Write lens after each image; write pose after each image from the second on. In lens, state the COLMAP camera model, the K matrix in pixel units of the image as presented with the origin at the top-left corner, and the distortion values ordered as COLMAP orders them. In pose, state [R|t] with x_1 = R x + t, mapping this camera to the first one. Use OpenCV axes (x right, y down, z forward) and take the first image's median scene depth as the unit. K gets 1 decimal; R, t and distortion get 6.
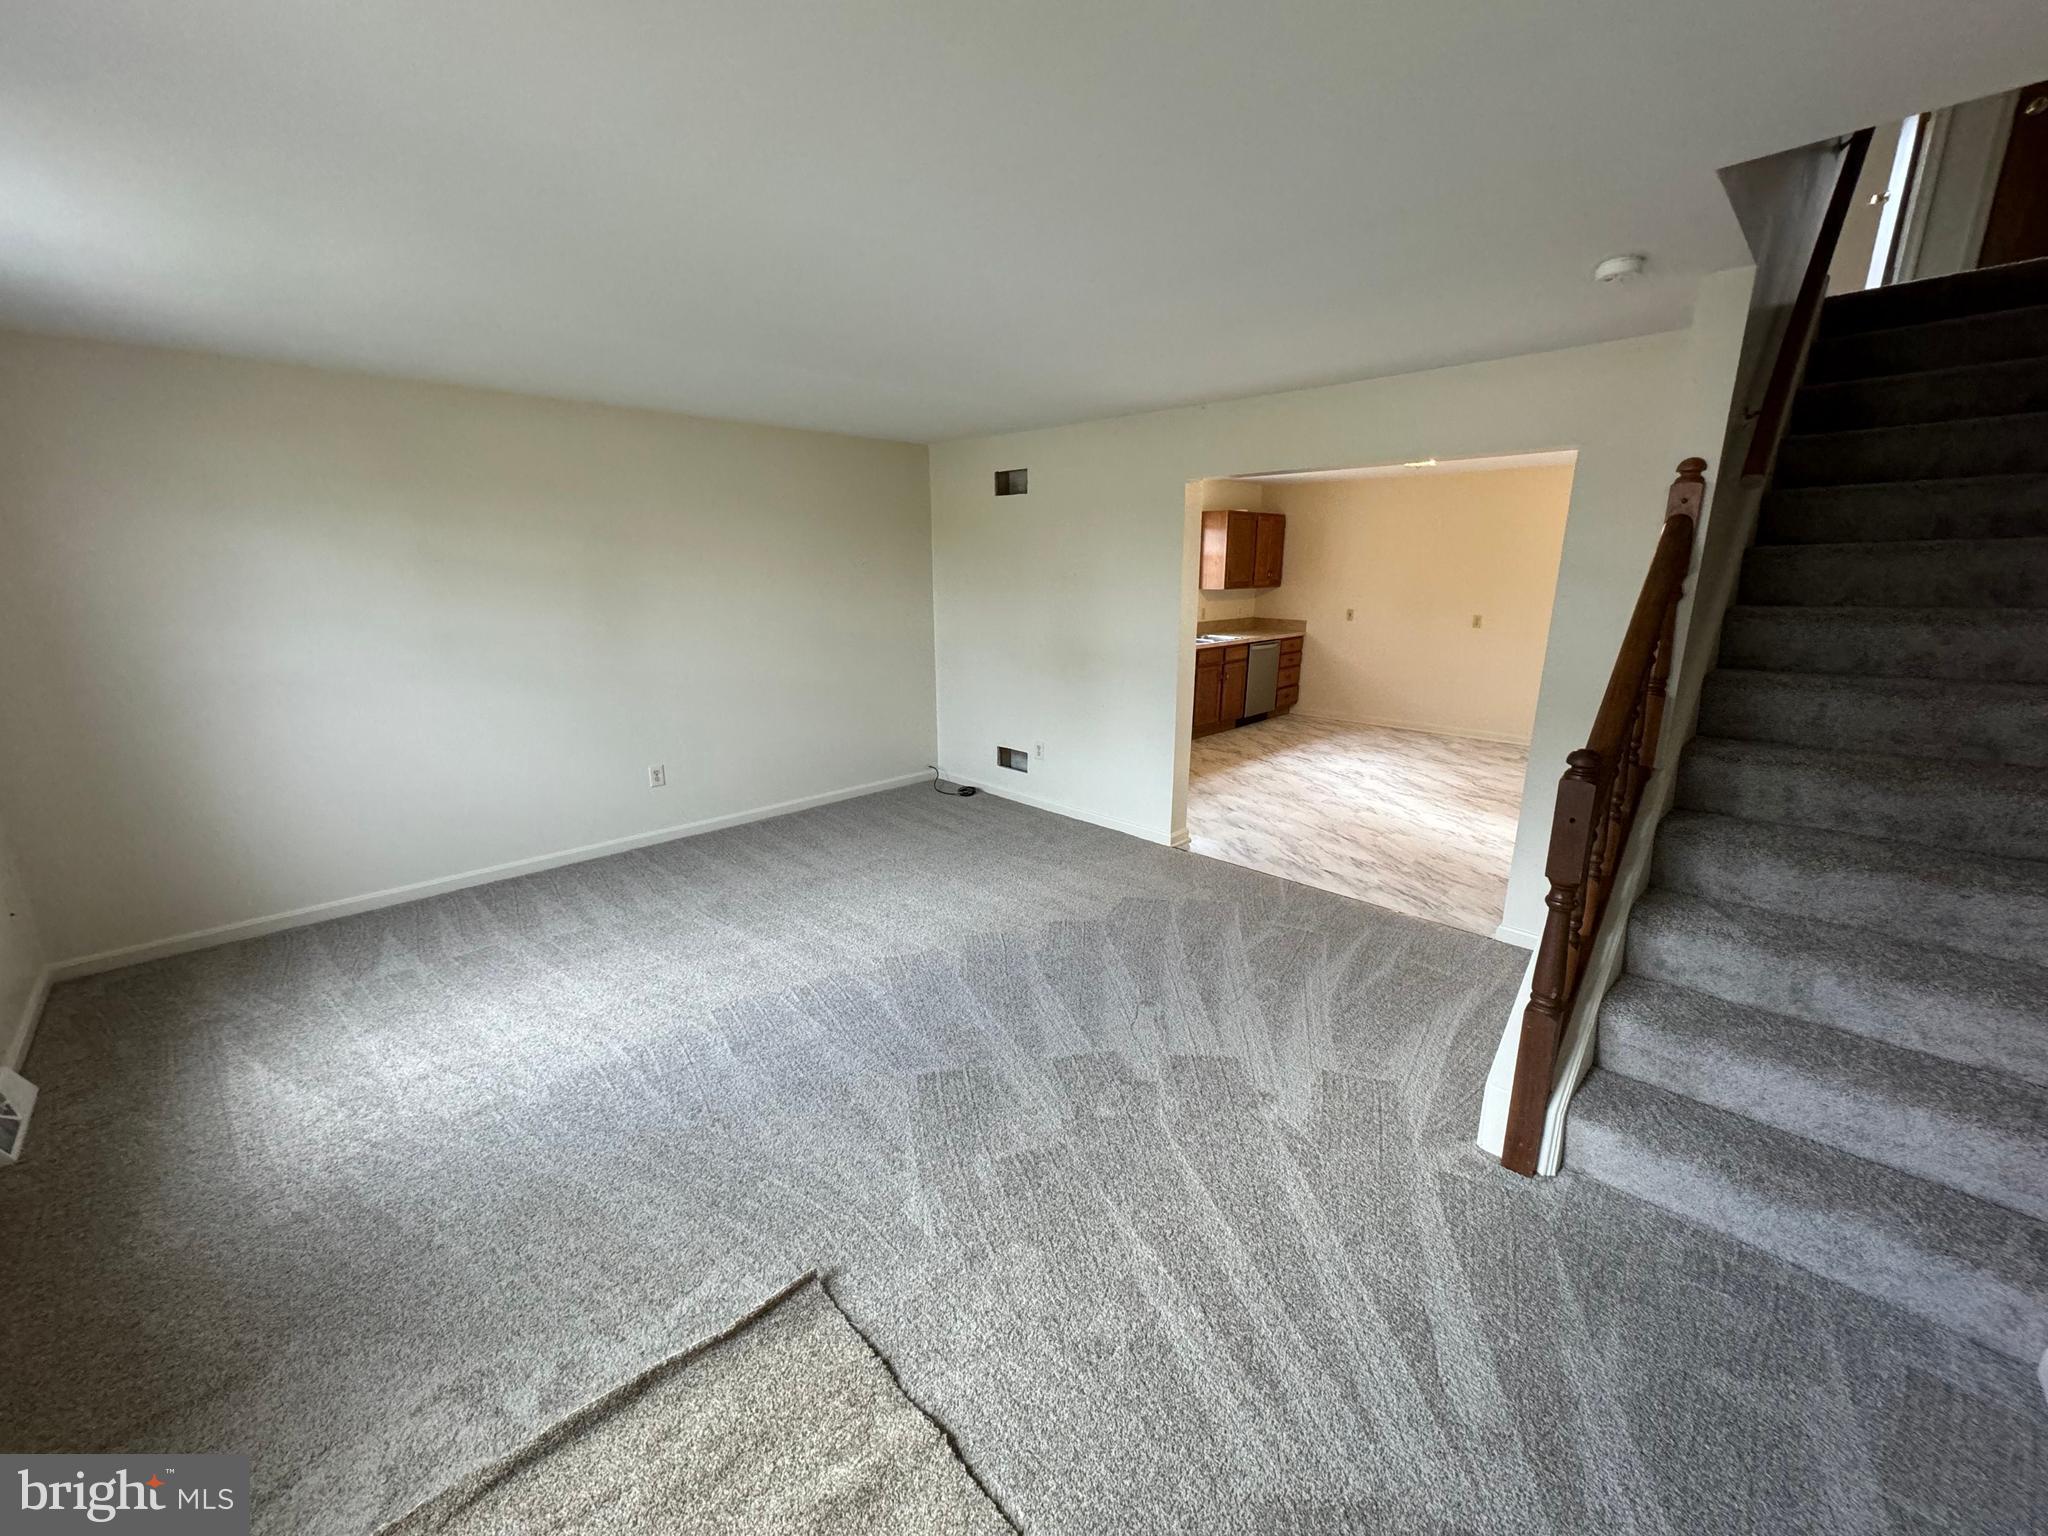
lens RADIAL K [[816.4, 0, 1022.5], [0, 816.4, 770.5], [0, 0, 1]] dist [0.004362, 0.000189]
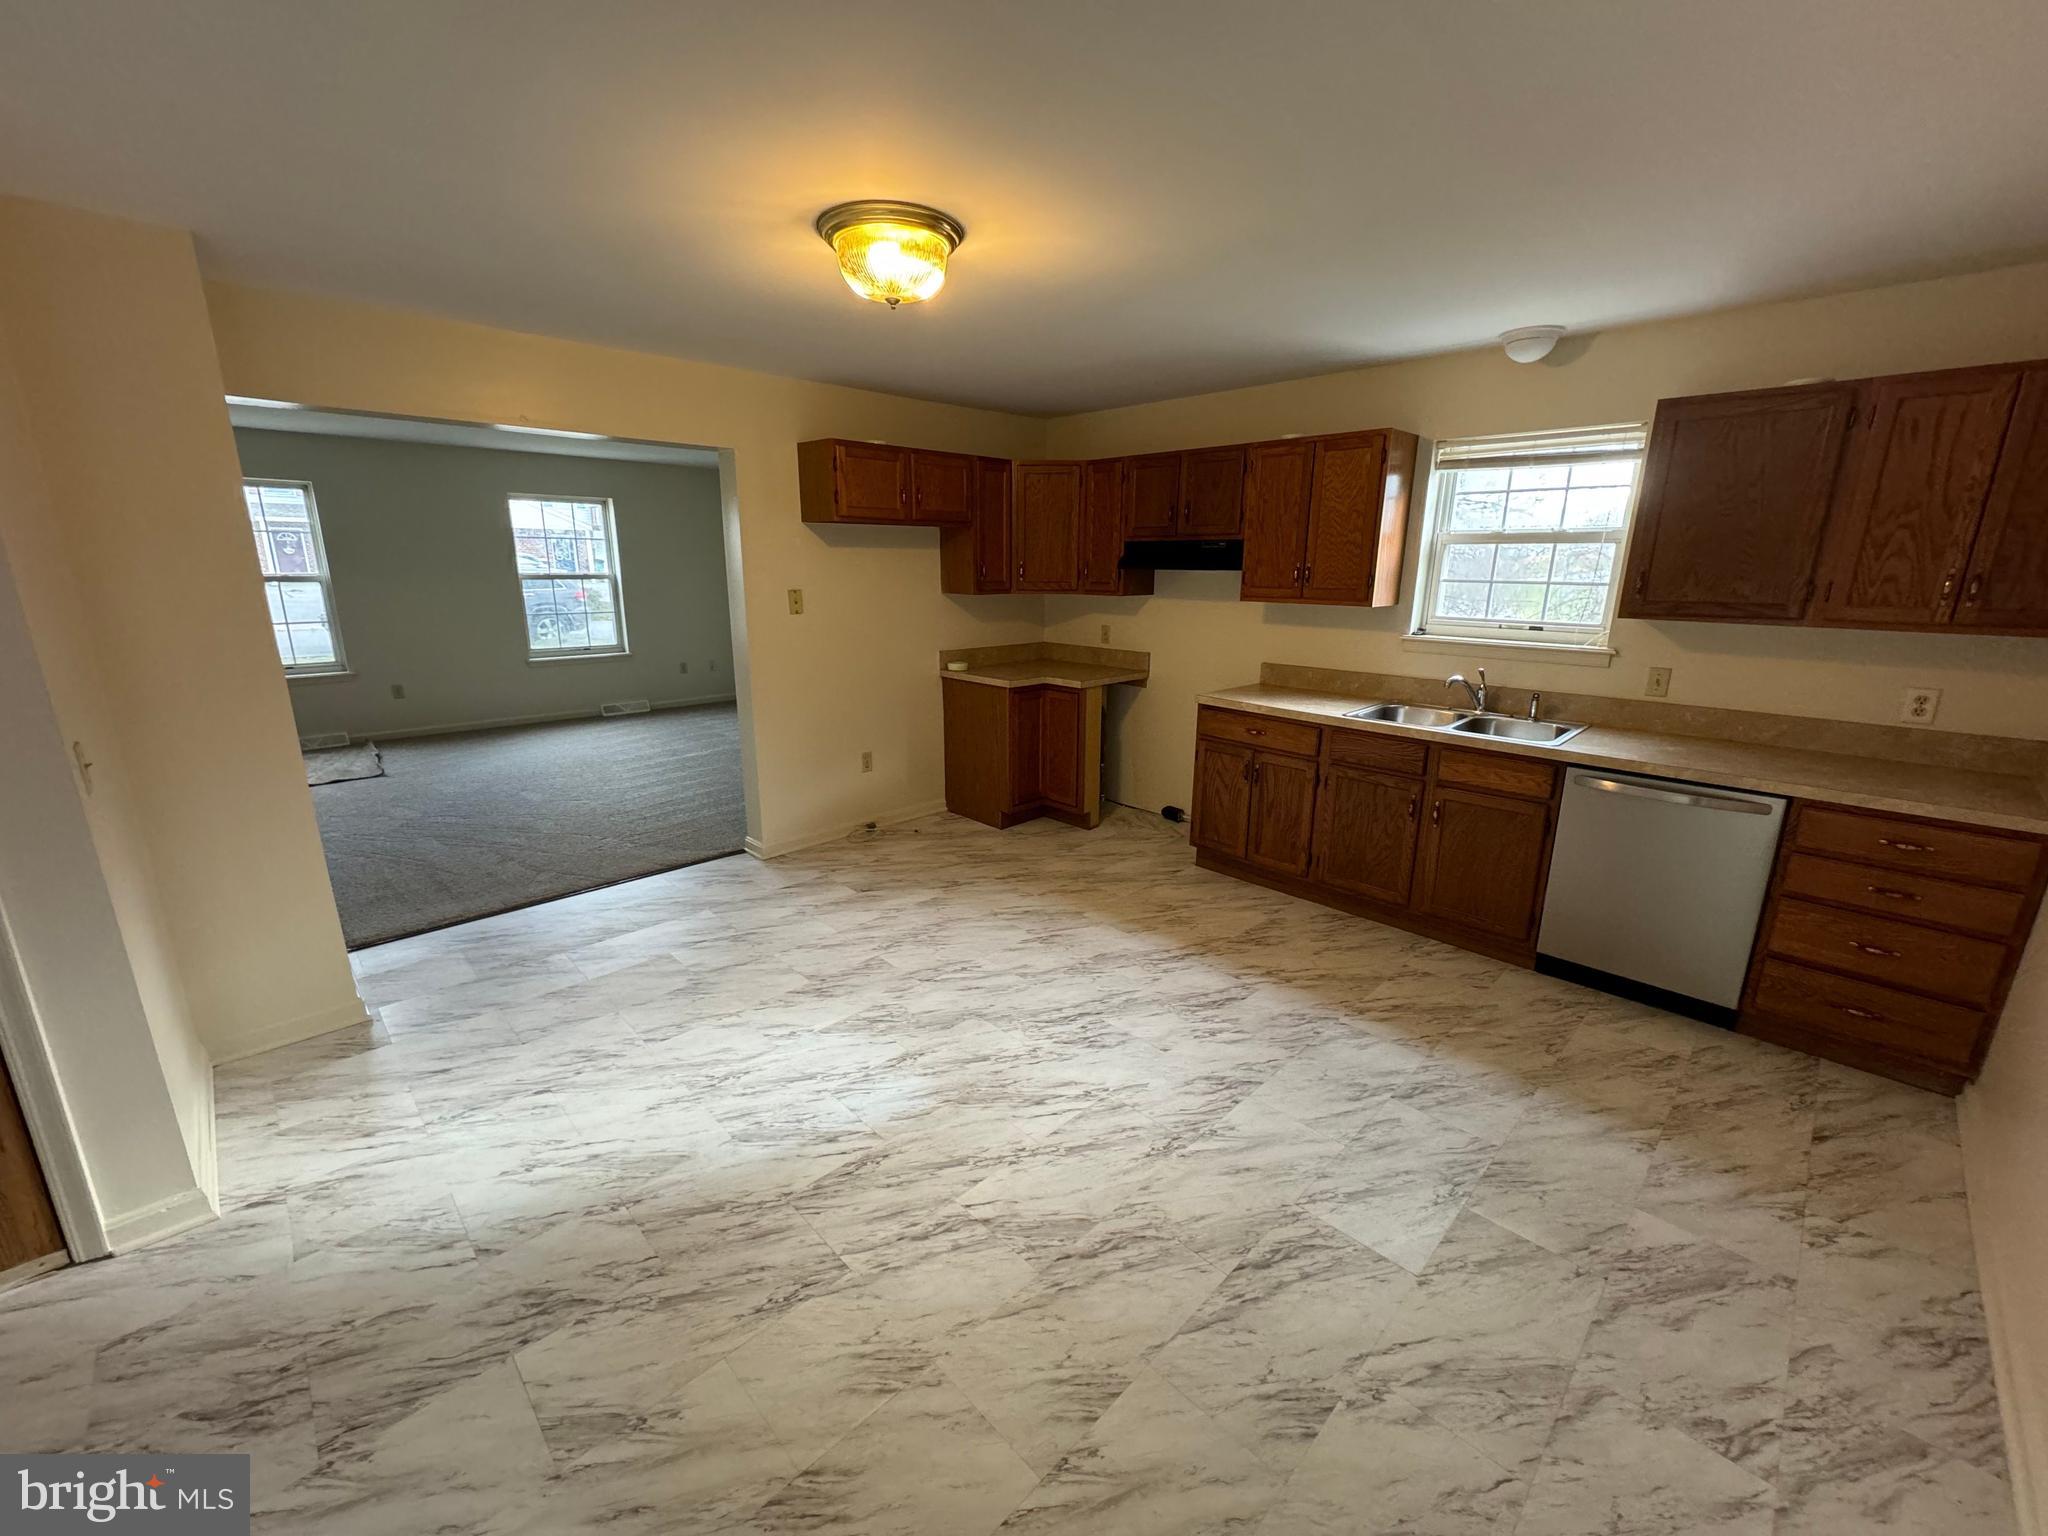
lens RADIAL K [[816.4, 0, 1028.2], [0, 816.4, 766.1], [0, 0, 1]] dist [0.004362, 0.000189]
pose [[-0.005269, 0.249502, -0.968360, 0.964999], [-0.251387, 0.936944, 0.242776, -0.276545], [0.967872, 0.244712, 0.057784, 1.122351]]
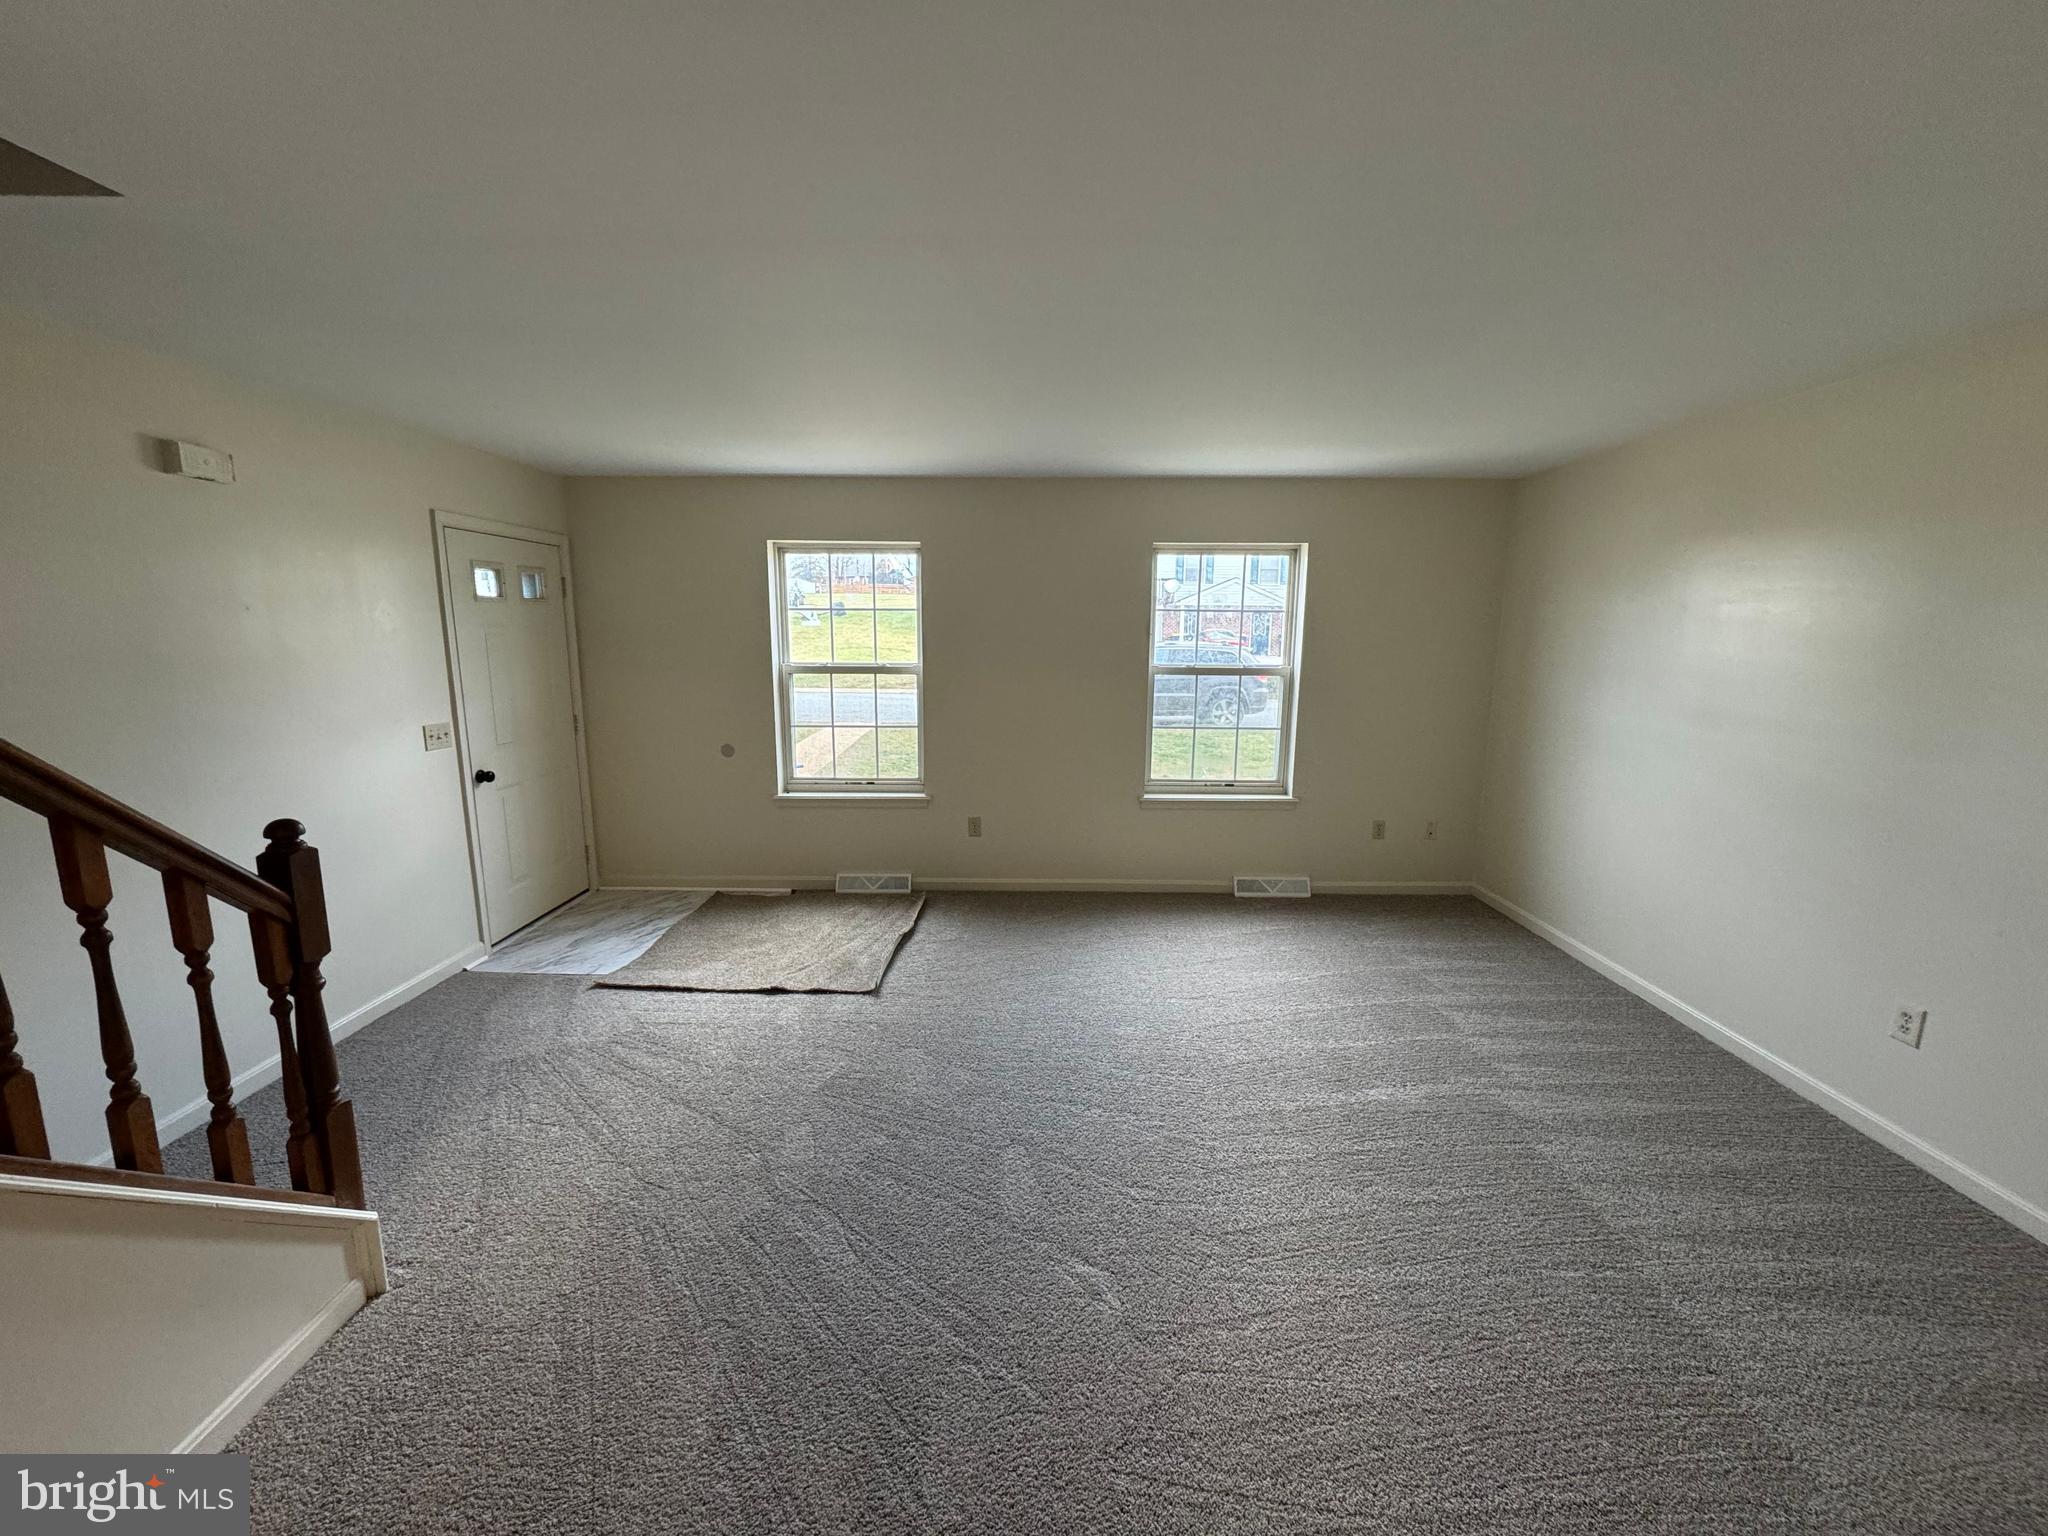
lens RADIAL K [[816.4, 0, 1028.9], [0, 816.4, 756.4], [0, 0, 1]] dist [0.004362, 0.000189]
pose [[-0.707943, 0.107510, -0.698039, 0.268553], [-0.177471, 0.929556, 0.323157, -0.199024], [0.683609, 0.352658, -0.638993, 0.798224]]
